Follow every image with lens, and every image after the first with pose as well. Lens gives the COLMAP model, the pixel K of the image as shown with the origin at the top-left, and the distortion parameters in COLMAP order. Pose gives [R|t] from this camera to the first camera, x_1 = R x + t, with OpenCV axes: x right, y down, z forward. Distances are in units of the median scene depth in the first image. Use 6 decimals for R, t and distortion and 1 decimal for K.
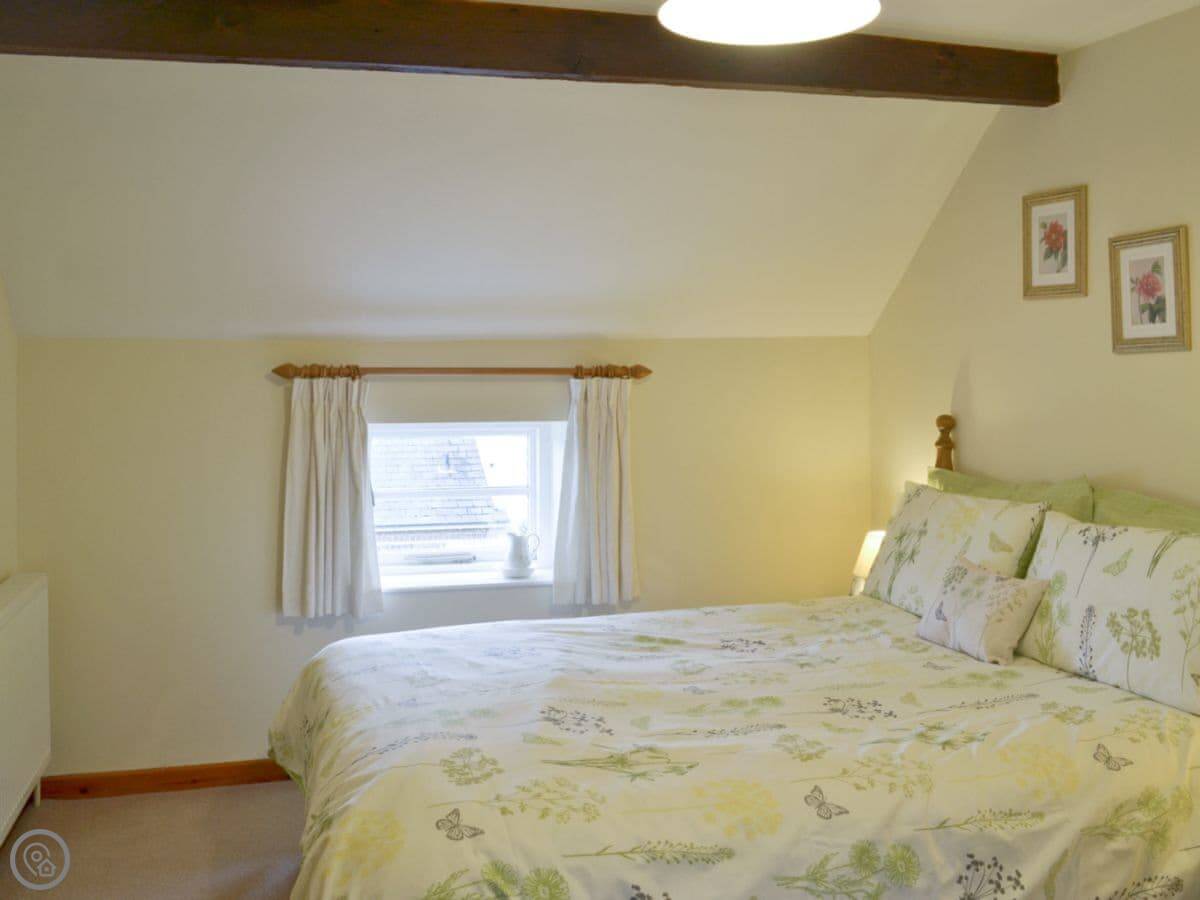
lens RADIAL K [[1089.9, 0, 600.0], [0, 1089.9, 450.0], [0, 0, 1]] dist [-0.004487, -0.021207]
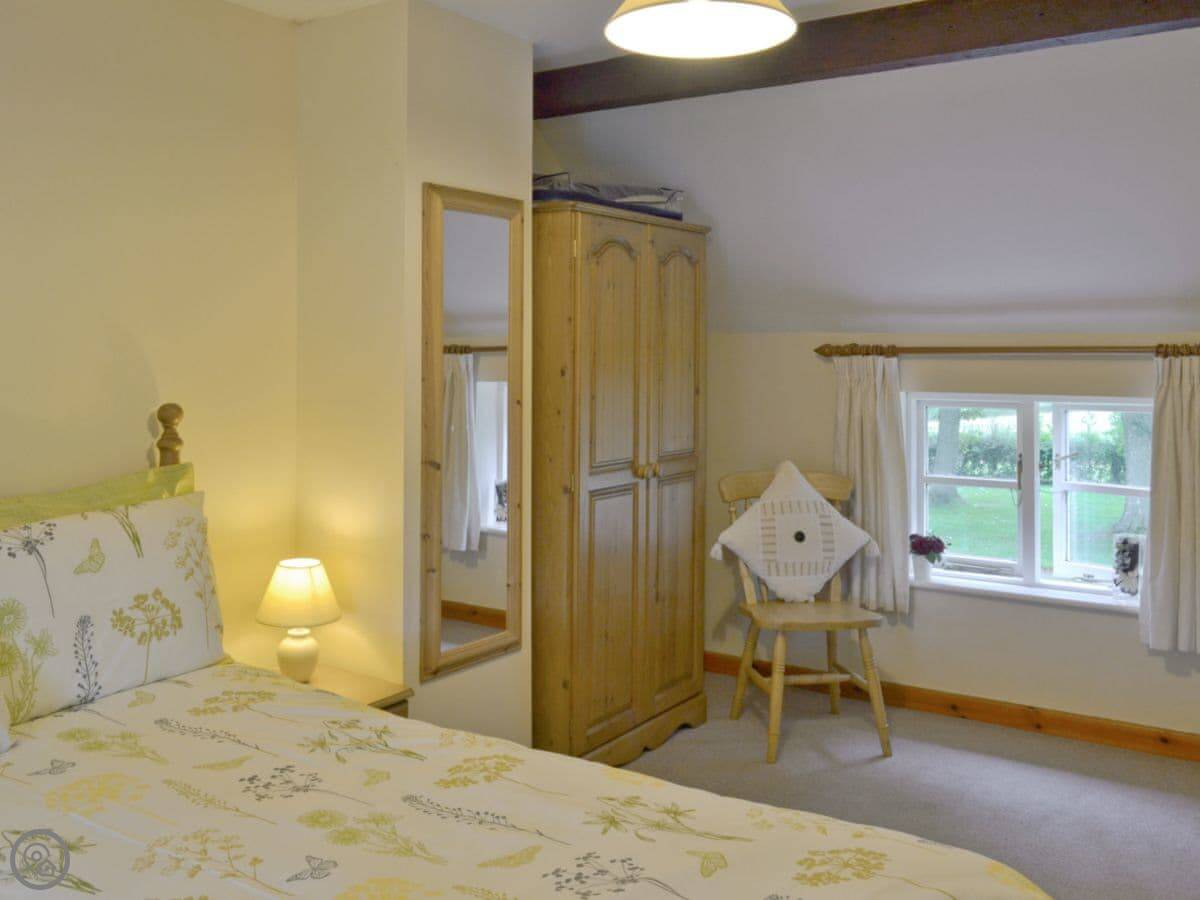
lens RADIAL K [[1089.9, 0, 600.0], [0, 1089.9, 450.0], [0, 0, 1]] dist [-0.004487, -0.021207]
pose [[-0.636823, -0.083080, 0.766521, -0.456078], [0.037159, 0.989715, 0.138143, -0.088936], [-0.770114, 0.116456, -0.627186, 1.261806]]
